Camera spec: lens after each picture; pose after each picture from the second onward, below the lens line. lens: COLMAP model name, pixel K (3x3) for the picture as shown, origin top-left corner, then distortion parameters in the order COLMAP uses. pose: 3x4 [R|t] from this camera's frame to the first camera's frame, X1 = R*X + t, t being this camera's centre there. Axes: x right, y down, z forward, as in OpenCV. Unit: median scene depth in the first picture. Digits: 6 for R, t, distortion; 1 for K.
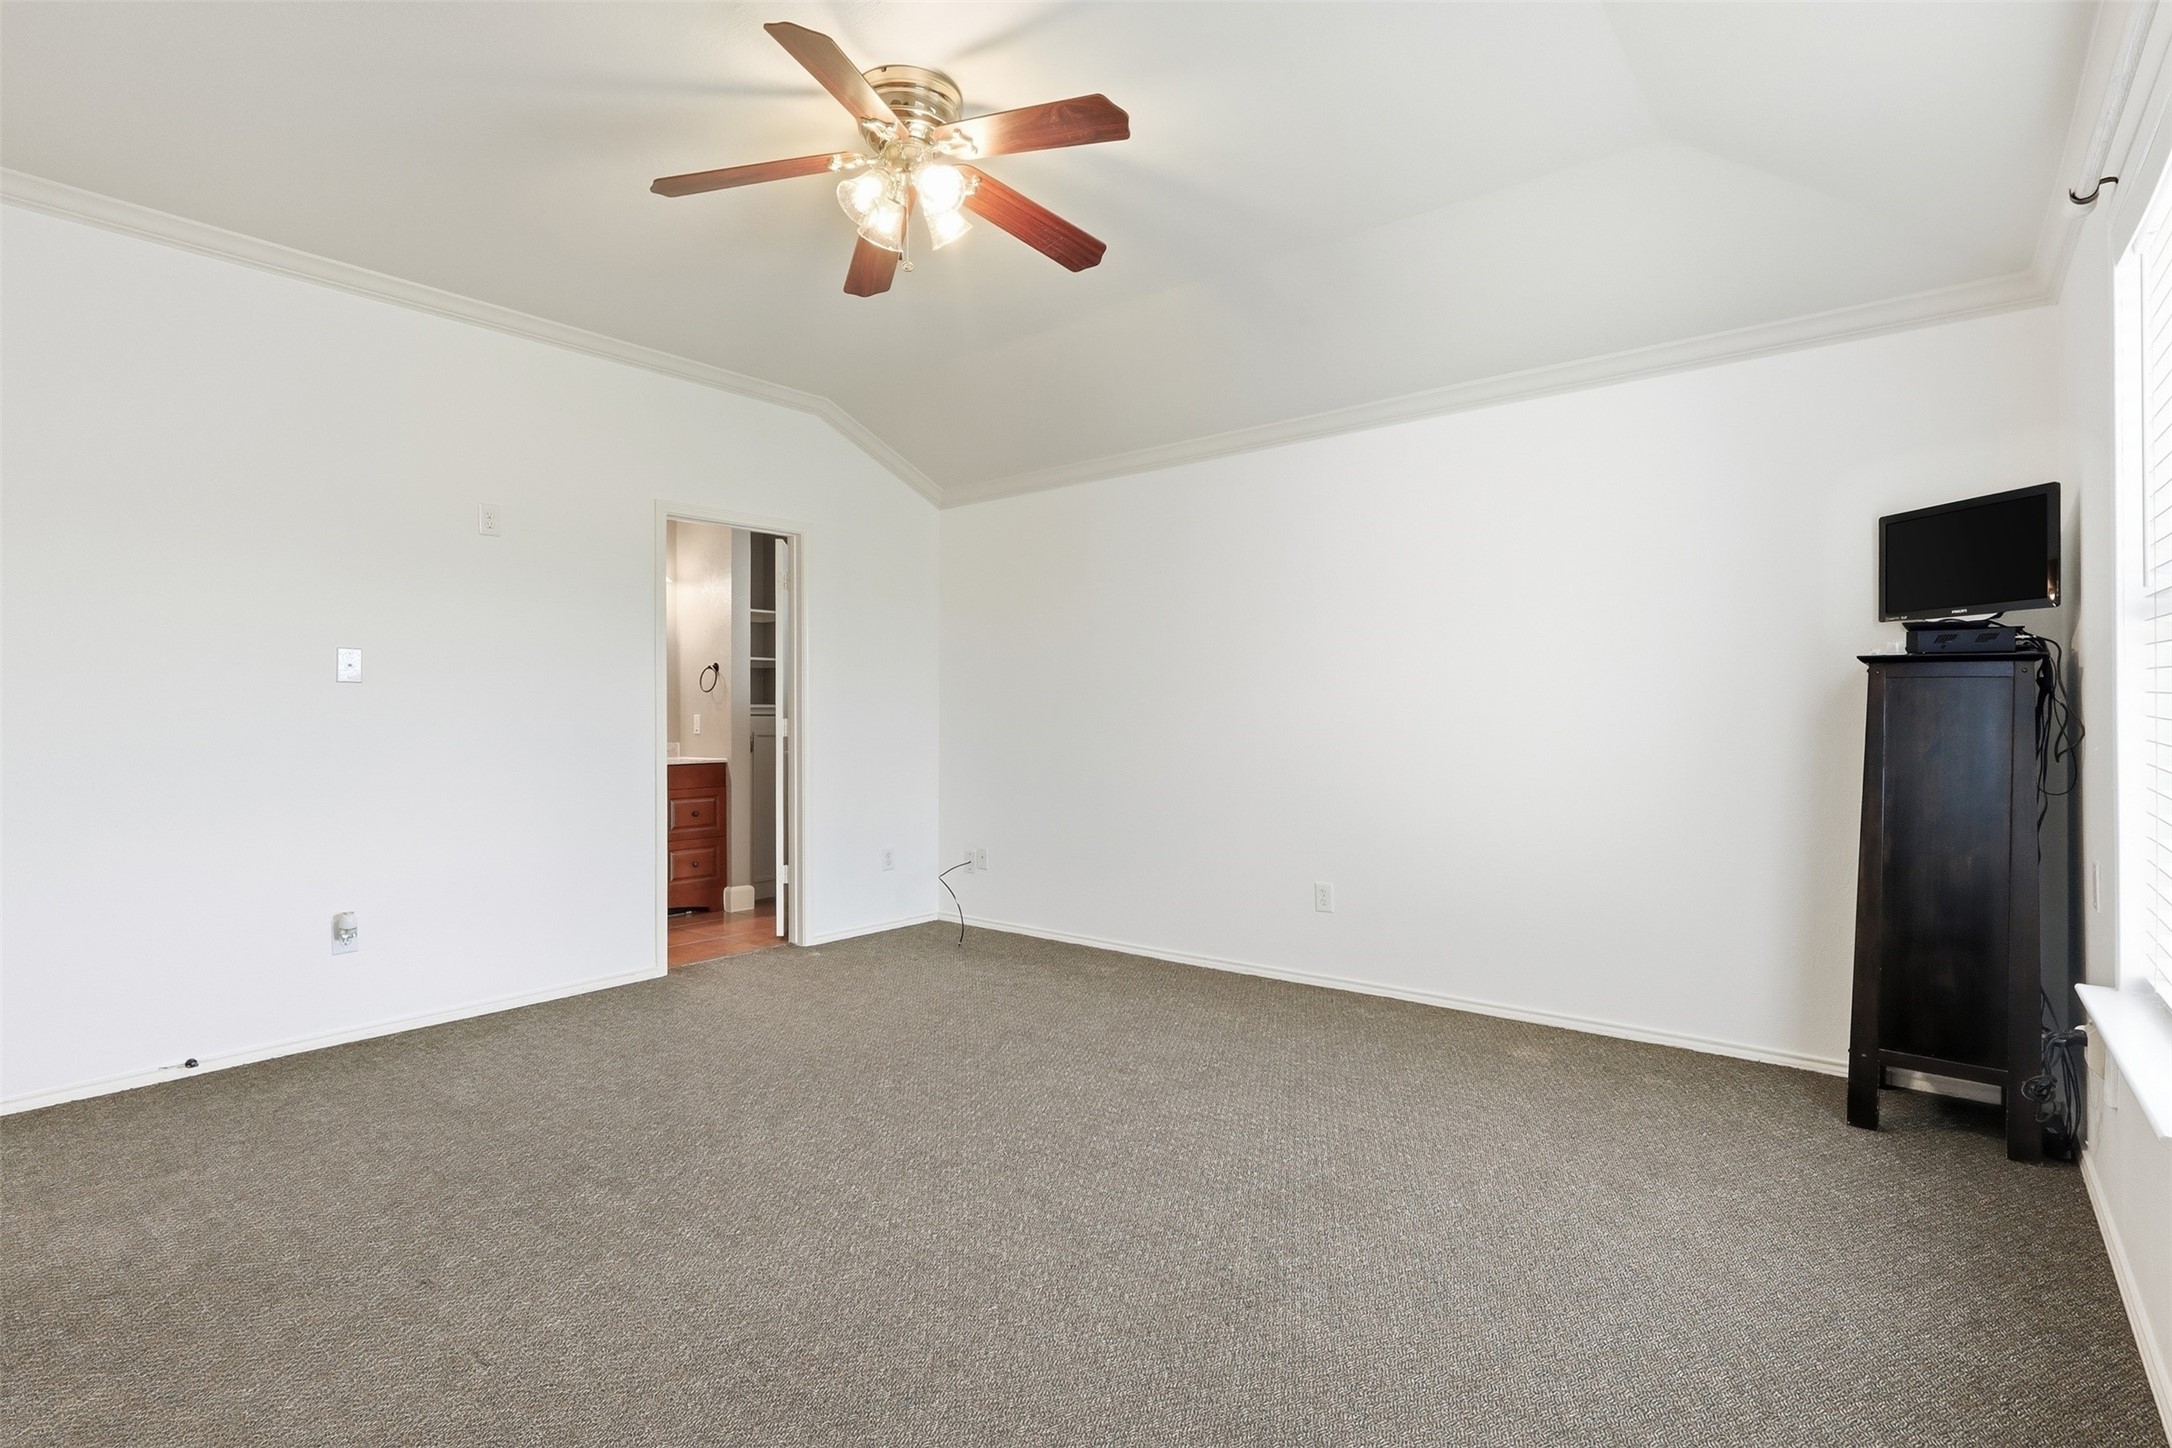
lens RADIAL K [[1050.6, 0, 1075.2], [0, 1050.6, 716.3], [0, 0, 1]] dist [-0.001143, -0.000042]
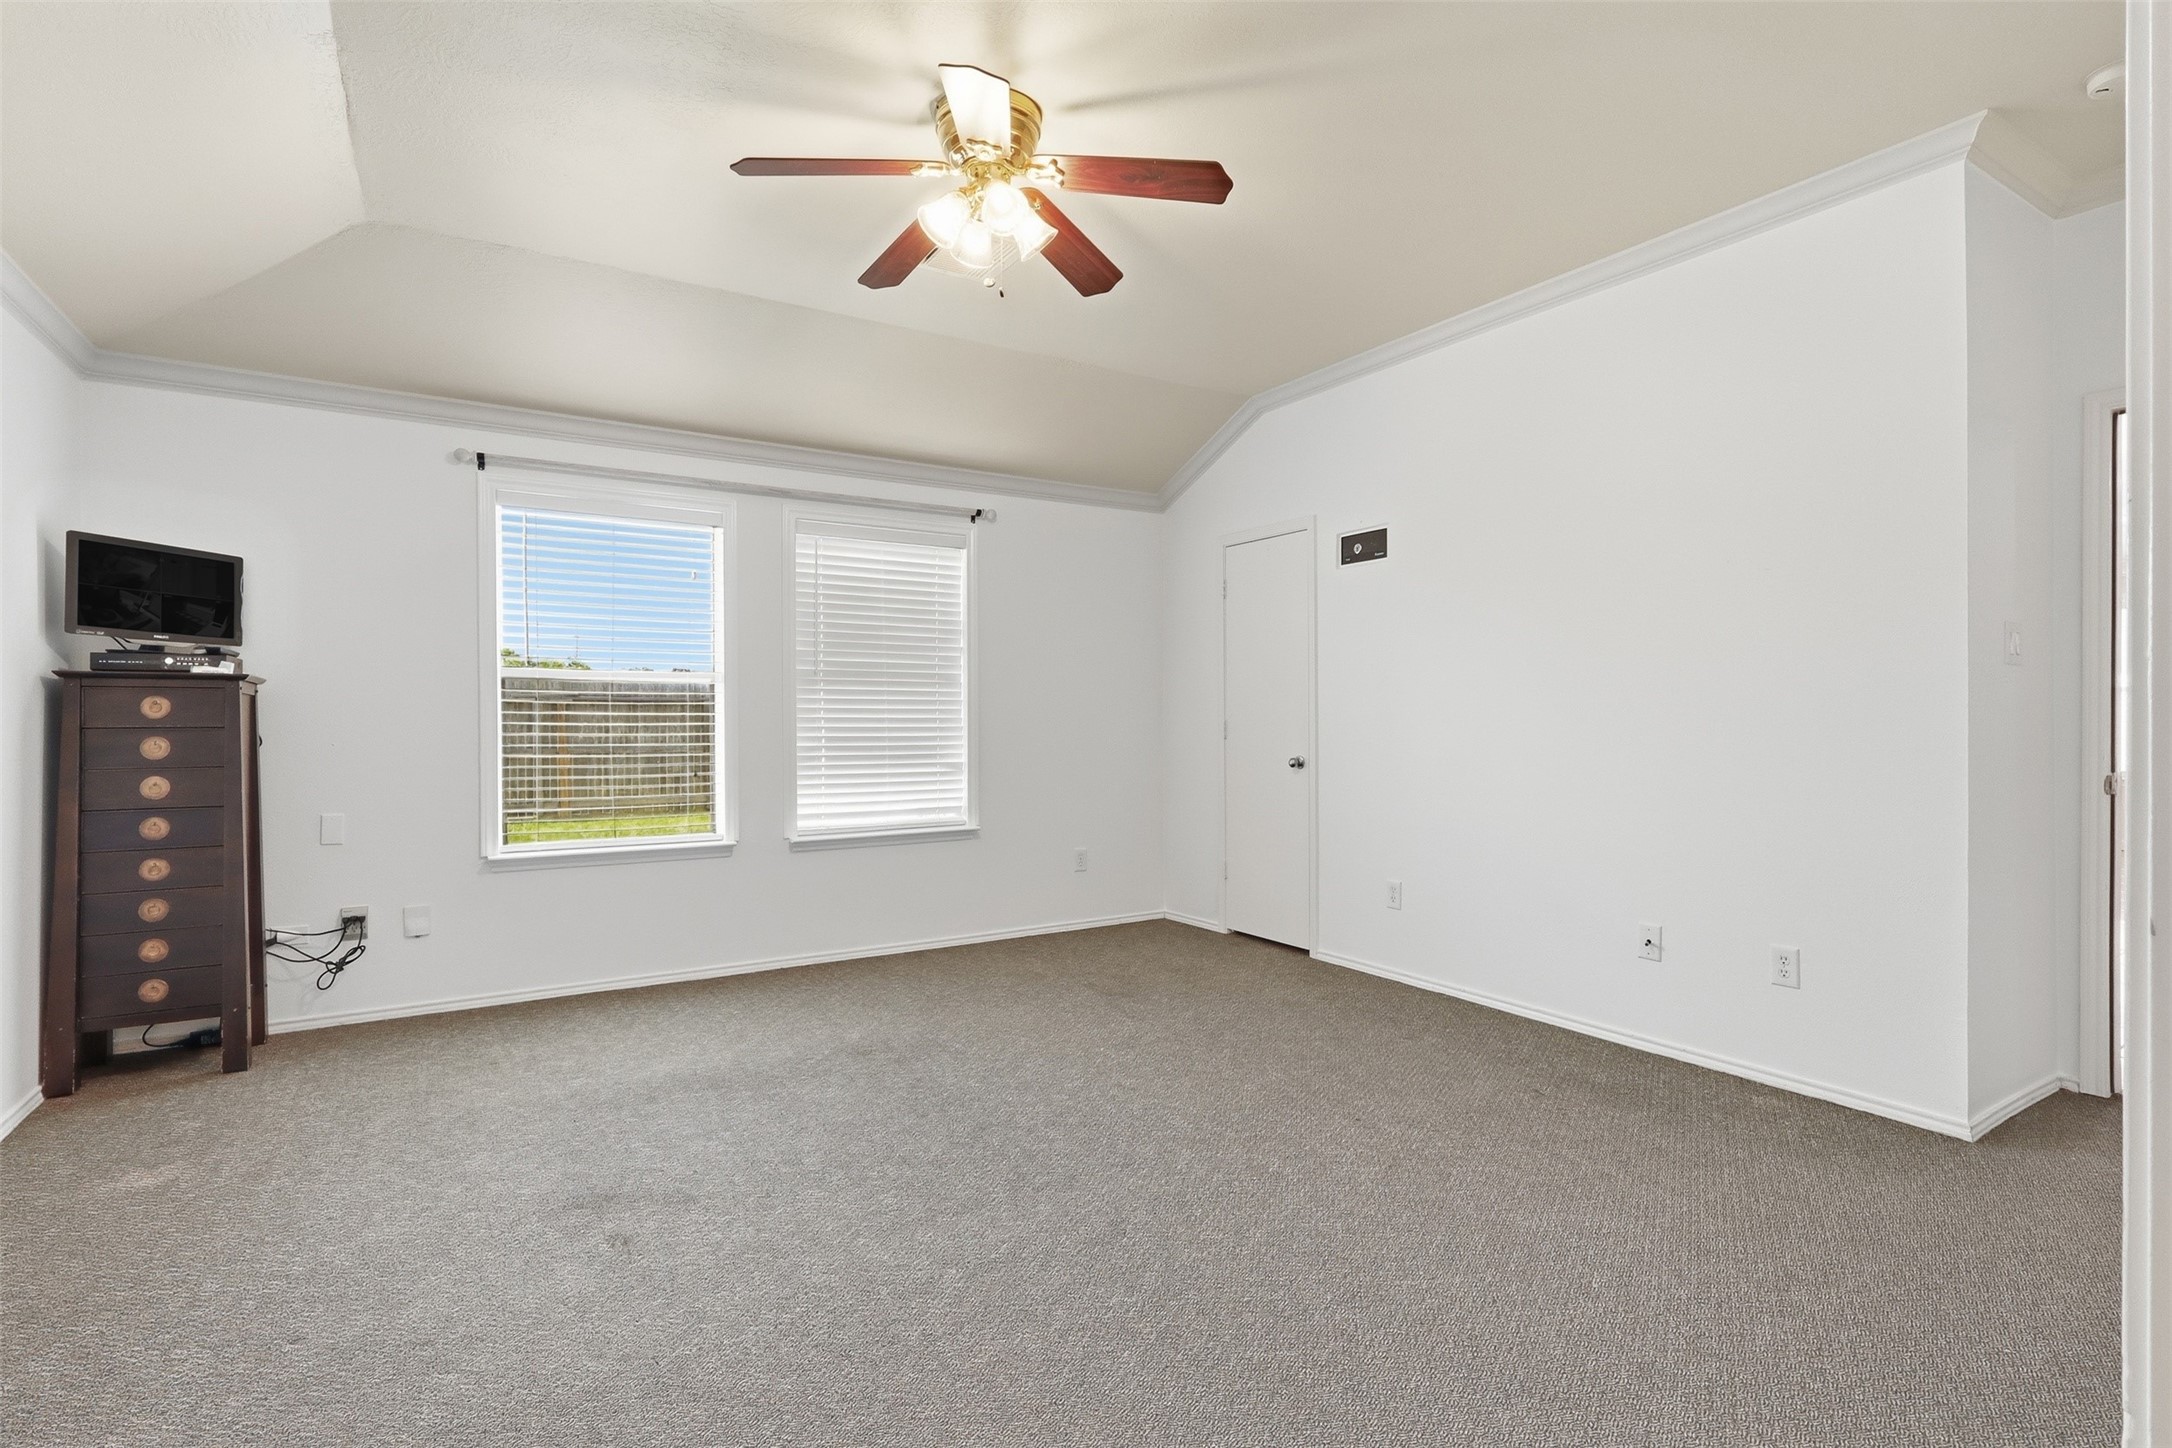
lens RADIAL K [[1050.6, 0, 1075.2], [0, 1050.6, 716.3], [0, 0, 1]] dist [-0.001143, -0.000042]
pose [[-0.945754, -0.005008, 0.324846, -0.490065], [-0.005756, 0.999983, -0.001342, -0.013890], [-0.324833, -0.003139, -0.945766, 1.666264]]
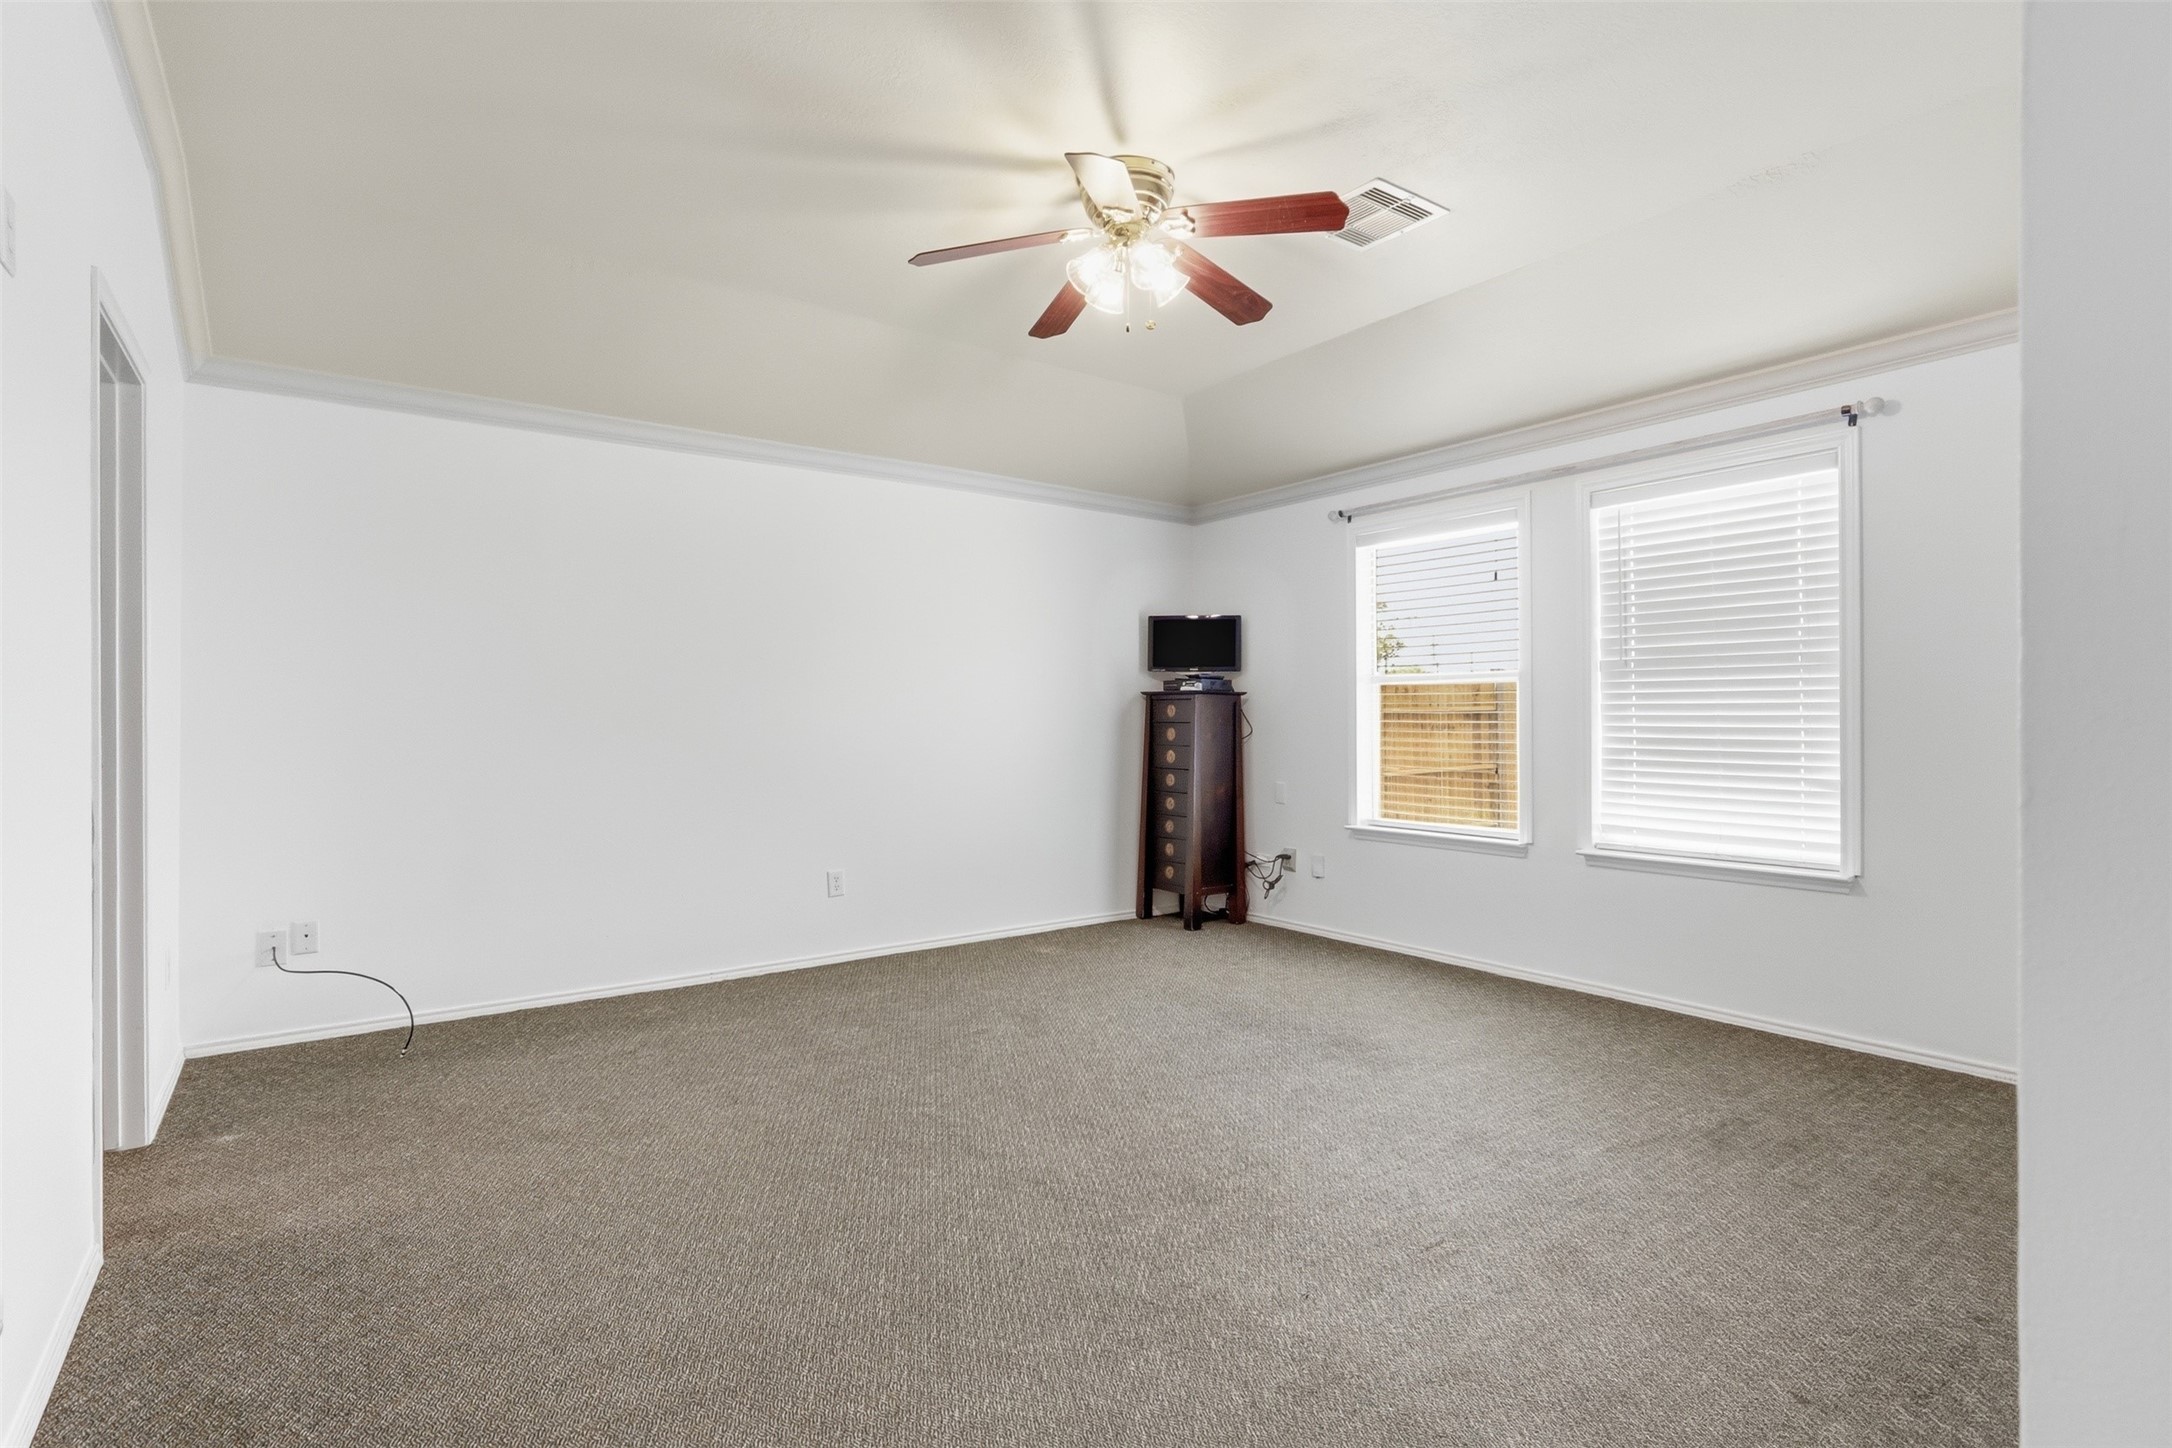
lens RADIAL K [[1050.6, 0, 1075.2], [0, 1050.6, 716.3], [0, 0, 1]] dist [-0.001143, -0.000042]
pose [[0.268615, -0.003766, 0.963240, -1.104733], [0.001297, 0.999993, 0.003548, -0.016409], [-0.963247, 0.000296, 0.268617, 0.626386]]
